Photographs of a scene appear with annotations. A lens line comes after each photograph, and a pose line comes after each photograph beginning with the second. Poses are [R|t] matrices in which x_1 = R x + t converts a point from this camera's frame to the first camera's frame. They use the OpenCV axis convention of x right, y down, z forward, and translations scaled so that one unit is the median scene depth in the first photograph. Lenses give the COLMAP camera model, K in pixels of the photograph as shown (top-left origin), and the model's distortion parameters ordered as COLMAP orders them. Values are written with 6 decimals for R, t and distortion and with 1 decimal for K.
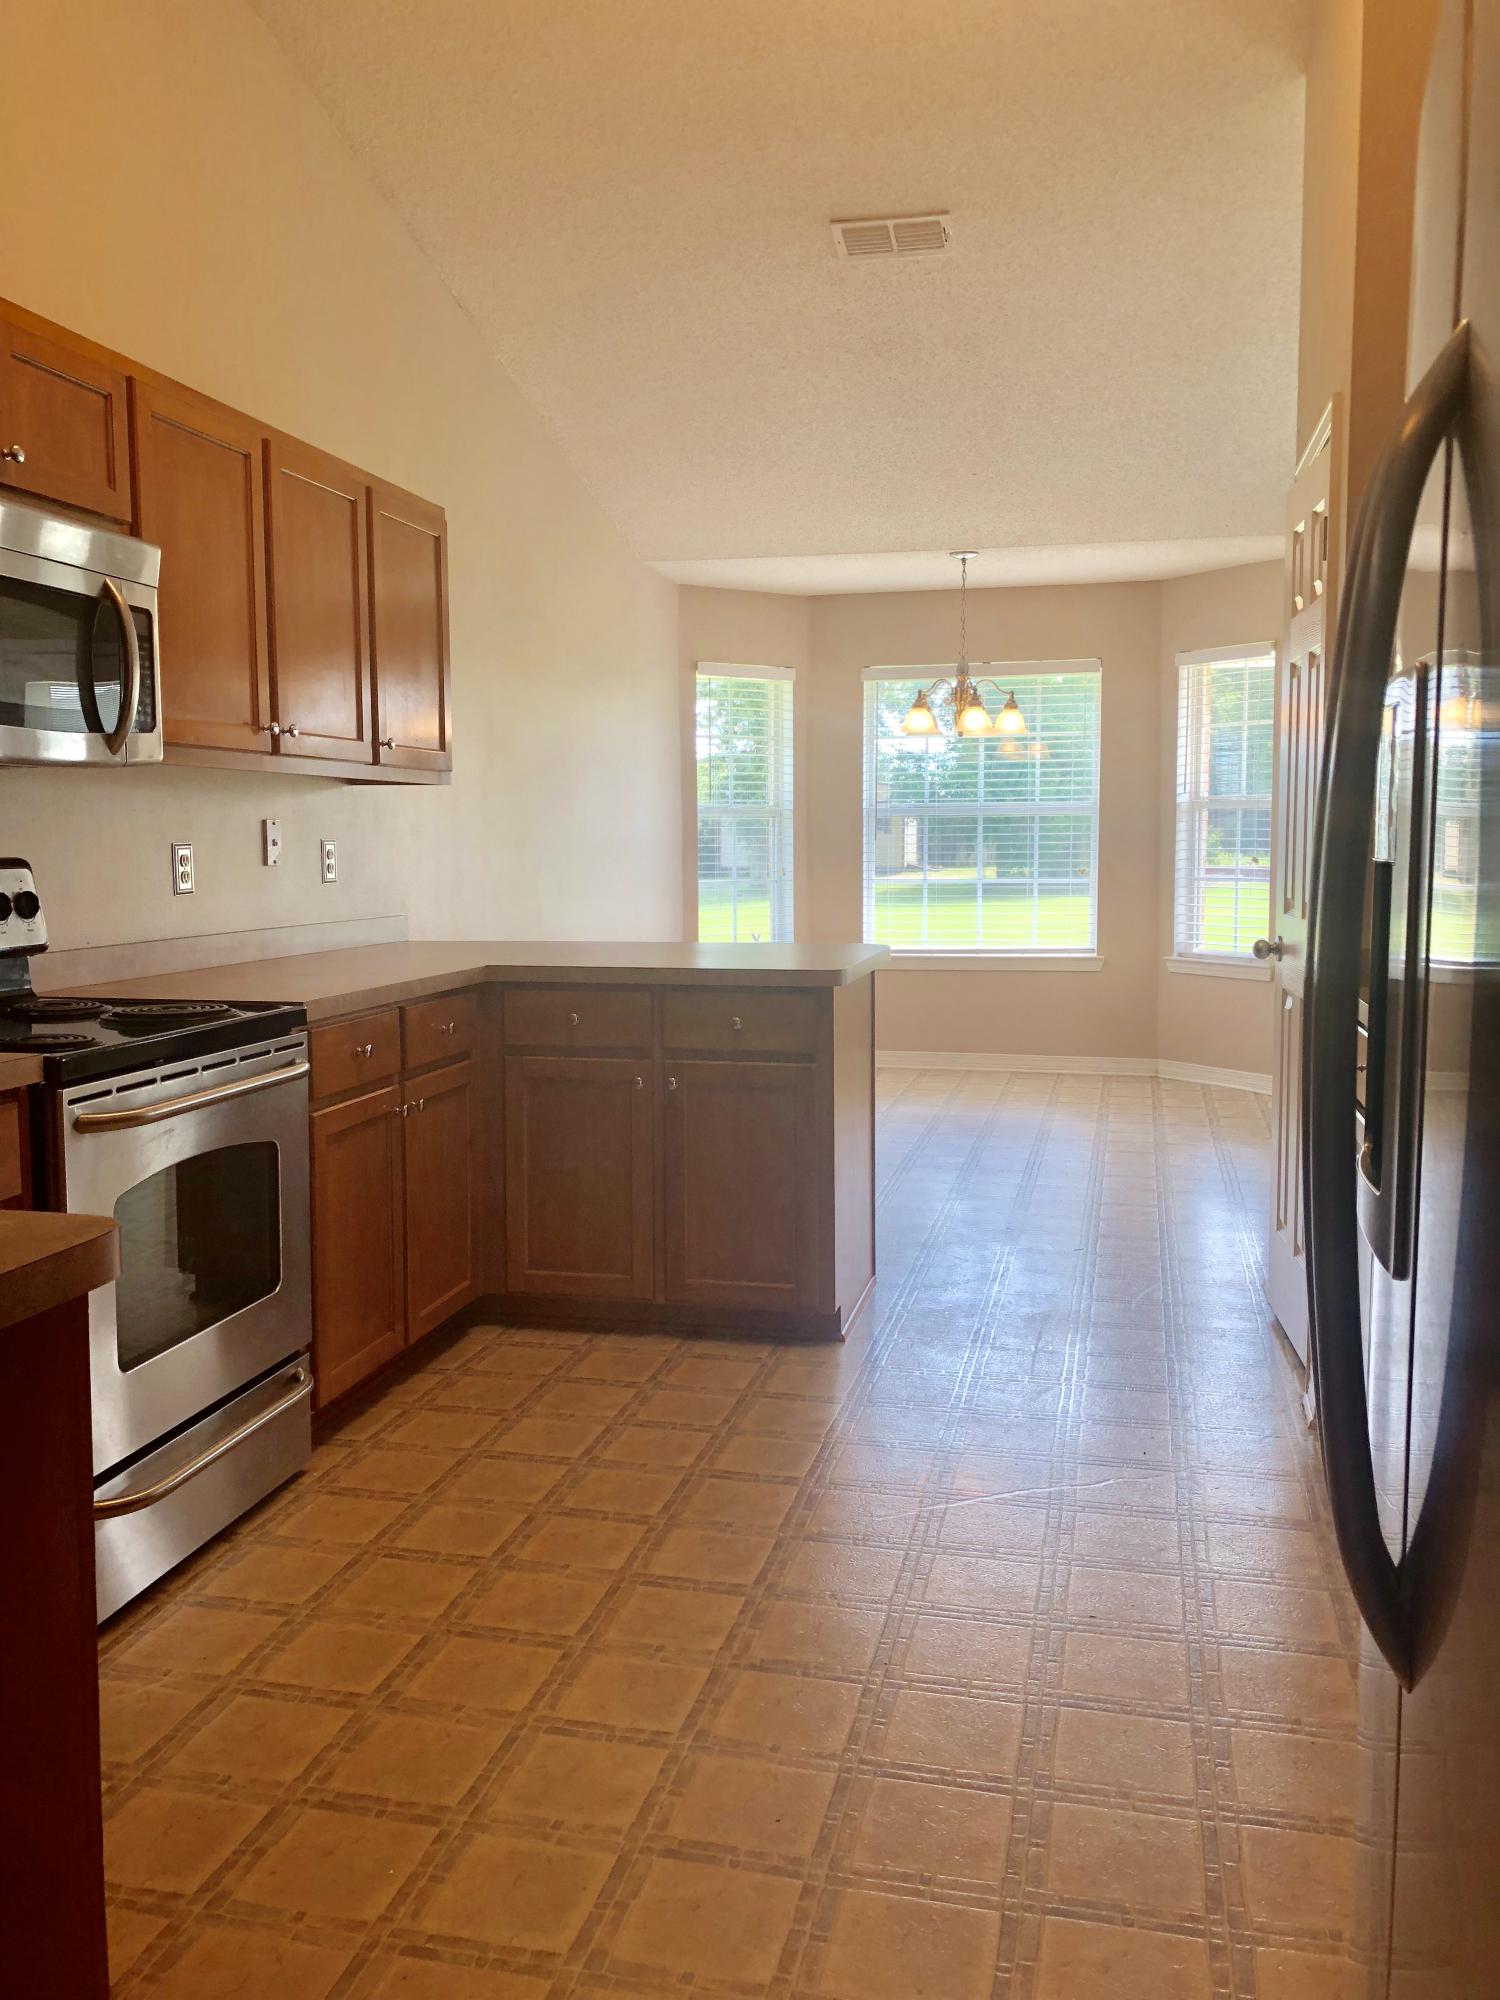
lens RADIAL K [[1627.5, 0, 732.1], [0, 1627.5, 989.3], [0, 0, 1]] dist [0.034100, -0.025508]
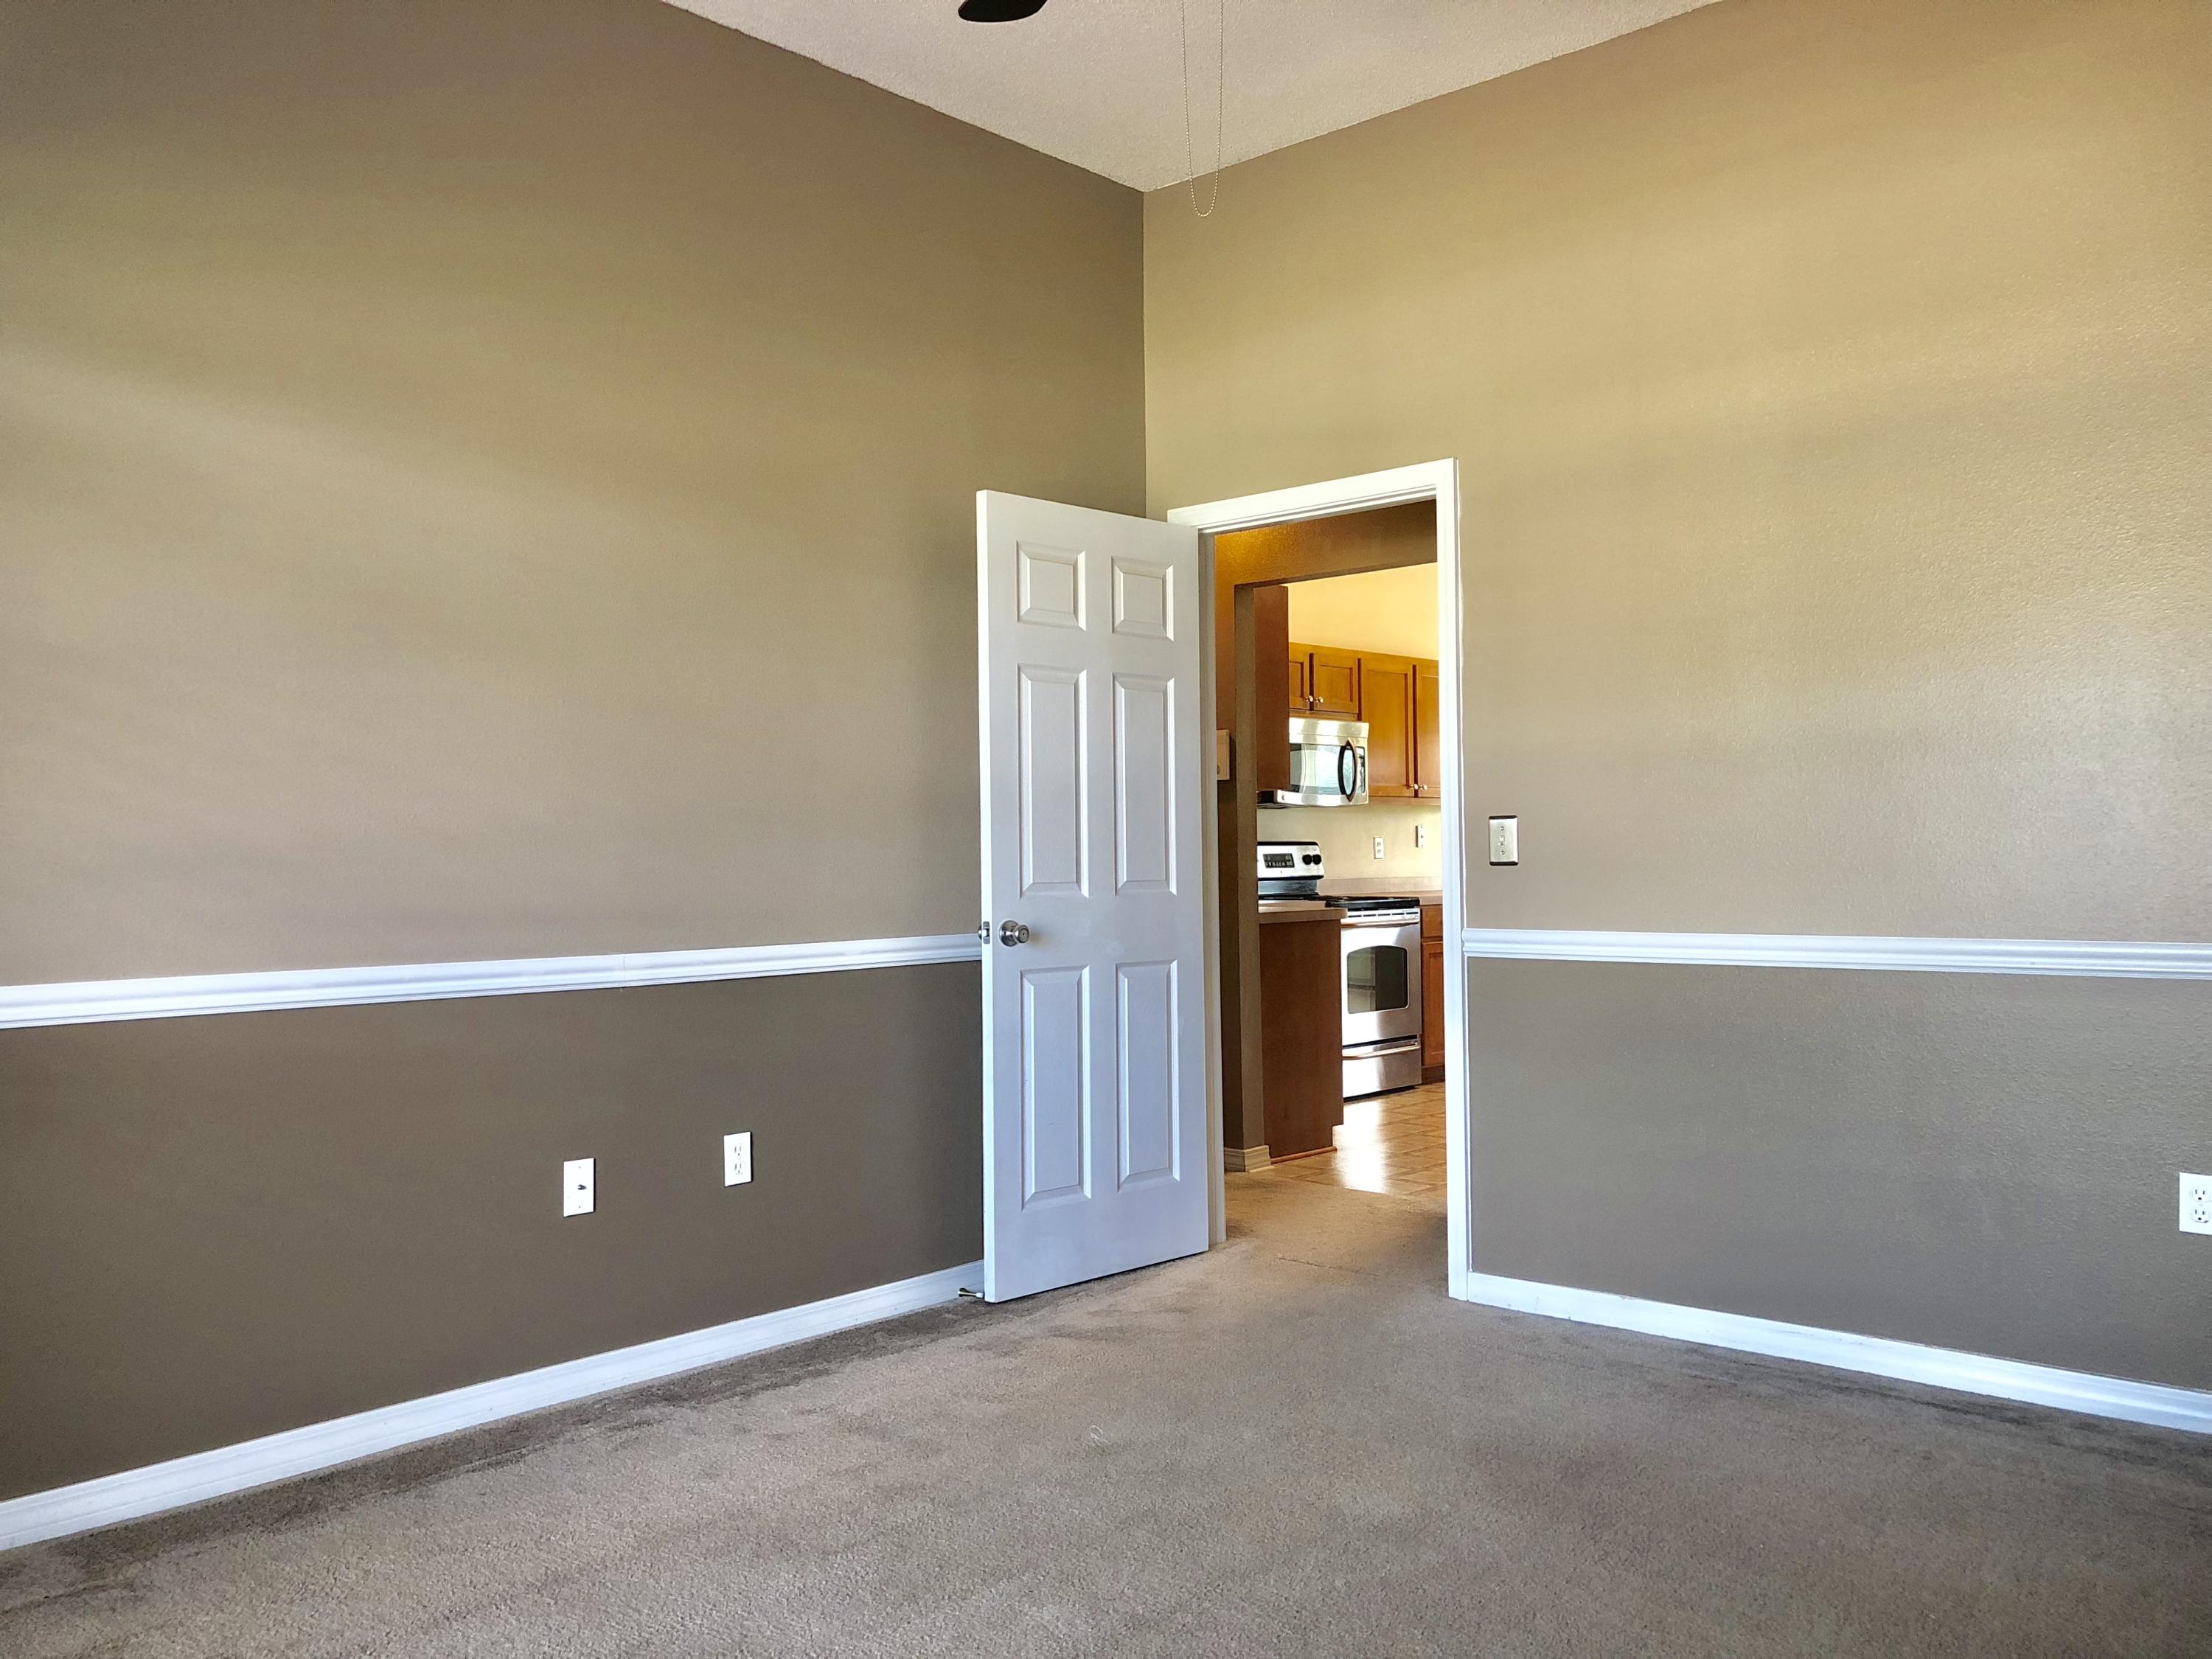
lens RADIAL K [[1800.1, 0, 1097.5], [0, 1800.1, 827.5], [0, 0, 1]] dist [0.034100, -0.025508]
pose [[0.875557, -0.018976, -0.482743, 0.631654], [-0.034865, 0.994141, -0.102313, 0.199490], [0.481856, 0.106412, 0.869765, -1.627656]]
